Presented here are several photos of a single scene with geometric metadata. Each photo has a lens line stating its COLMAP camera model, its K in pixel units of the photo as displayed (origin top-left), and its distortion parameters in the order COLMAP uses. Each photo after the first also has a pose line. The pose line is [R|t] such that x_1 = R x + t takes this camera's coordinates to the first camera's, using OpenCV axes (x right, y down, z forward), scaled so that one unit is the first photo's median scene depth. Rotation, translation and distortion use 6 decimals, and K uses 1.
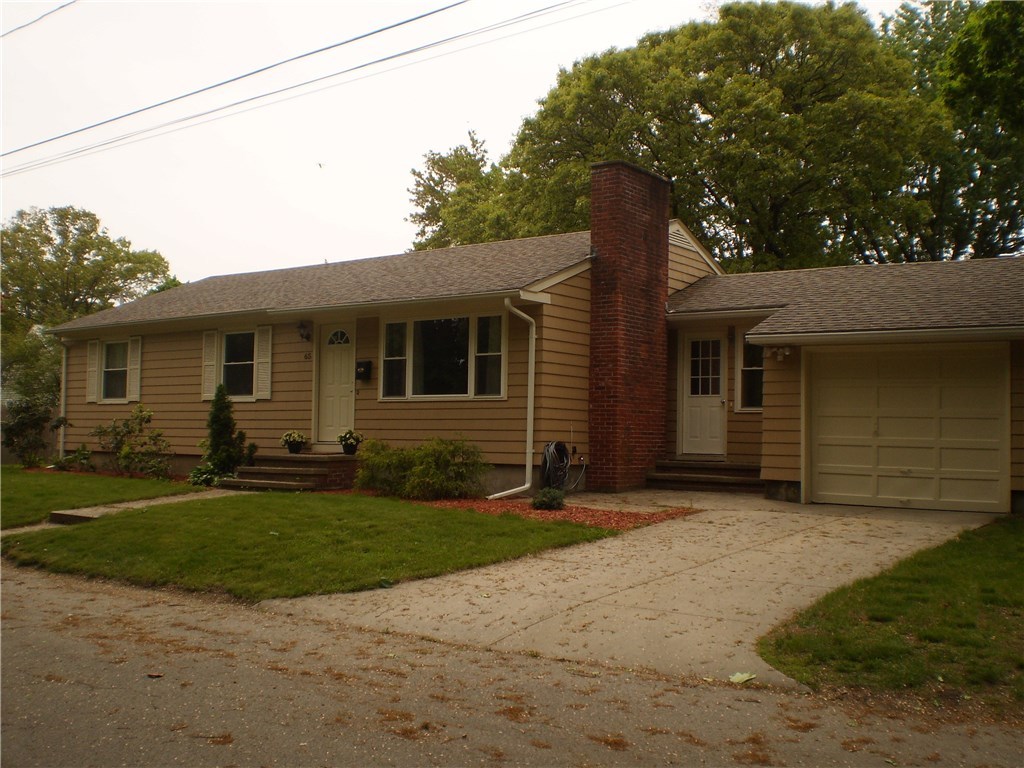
lens RADIAL K [[1095.3, 0, 508.2], [0, 1095.3, 382.5], [0, 0, 1]] dist [-0.048652, -0.205459]
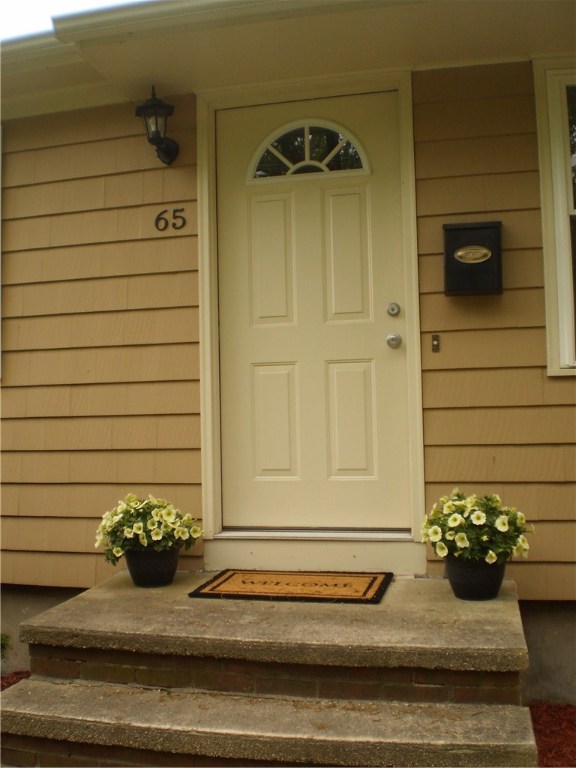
lens RADIAL K [[821.5, 0, 276.4], [0, 821.5, 382.3], [0, 0, 1]] dist [-0.048652, -0.205459]
pose [[0.926167, -0.017686, 0.376700, -0.239300], [0.013417, 0.999813, 0.013954, 0.014649], [-0.376876, -0.007869, 0.926230, 0.803756]]
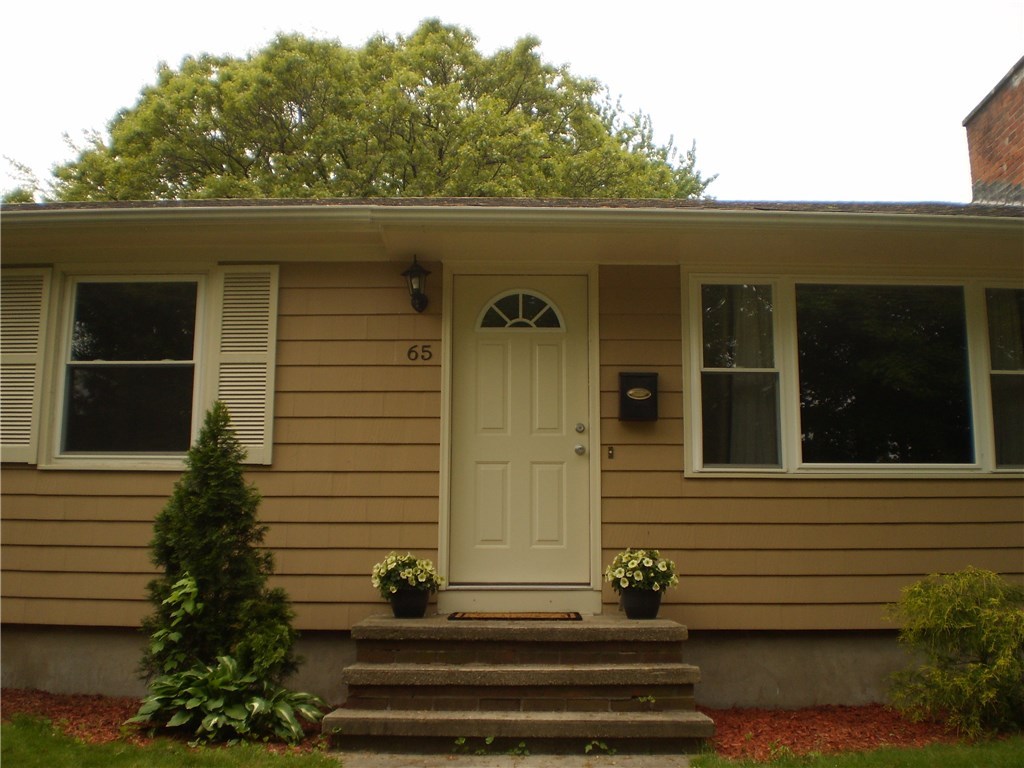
lens RADIAL K [[1095.3, 0, 508.2], [0, 1095.3, 382.5], [0, 0, 1]] dist [-0.048652, -0.205459]
pose [[0.811256, 0.093043, 0.577241, -0.377501], [-0.024916, 0.991862, -0.124858, 0.032462], [-0.584160, 0.086909, 0.806972, 0.685485]]
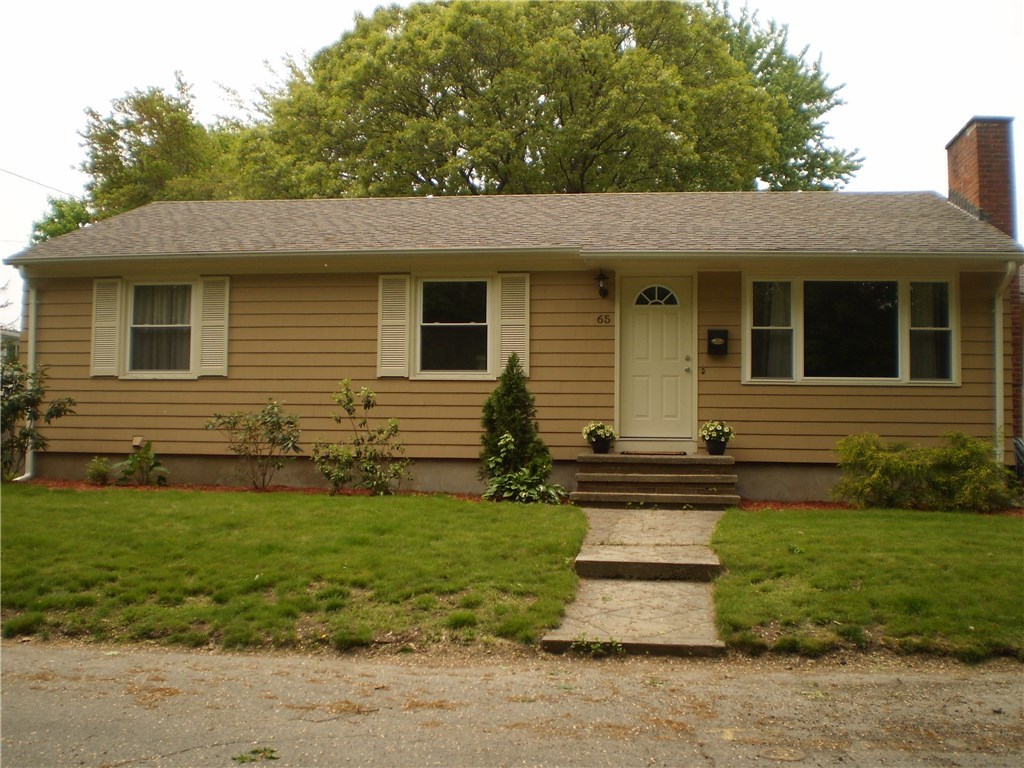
lens RADIAL K [[1073.0, 0, 514.3], [0, 1073.0, 363.3], [0, 0, 1]] dist [-0.014838, -0.389420]
pose [[0.878237, 0.030024, 0.477282, -0.578986], [-0.026806, 0.999549, -0.013553, 0.016491], [-0.477474, -0.000892, 0.878645, 0.405942]]
